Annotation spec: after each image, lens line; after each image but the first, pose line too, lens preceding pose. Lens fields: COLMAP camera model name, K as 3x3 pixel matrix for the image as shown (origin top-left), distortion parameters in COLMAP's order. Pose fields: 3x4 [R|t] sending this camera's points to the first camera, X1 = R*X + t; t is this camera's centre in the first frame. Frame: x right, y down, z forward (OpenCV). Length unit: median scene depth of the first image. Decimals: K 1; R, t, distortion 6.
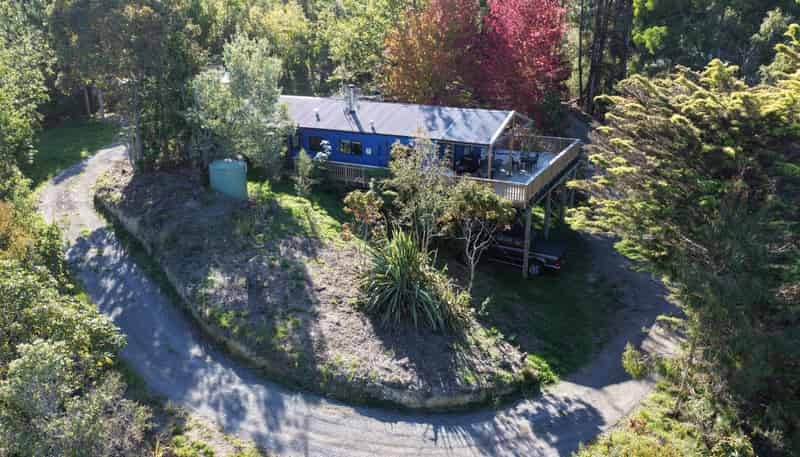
lens RADIAL K [[662.7, 0, 404.9], [0, 662.7, 229.1], [0, 0, 1]] dist [0.018064, -0.000396]
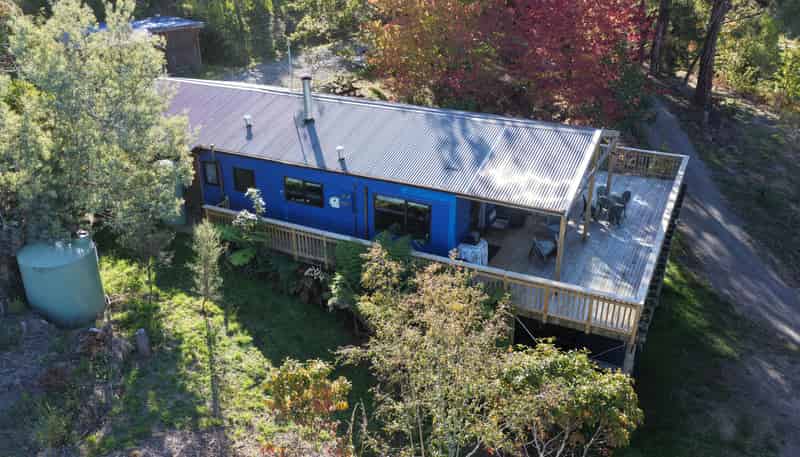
lens RADIAL K [[662.7, 0, 394.1], [0, 662.7, 227.4], [0, 0, 1]] dist [0.018064, -0.000396]
pose [[0.999913, 0.003457, -0.012757, 0.001730], [-0.002044, 0.994020, 0.109181, -0.157598], [0.013058, -0.109146, 0.993940, 0.448479]]
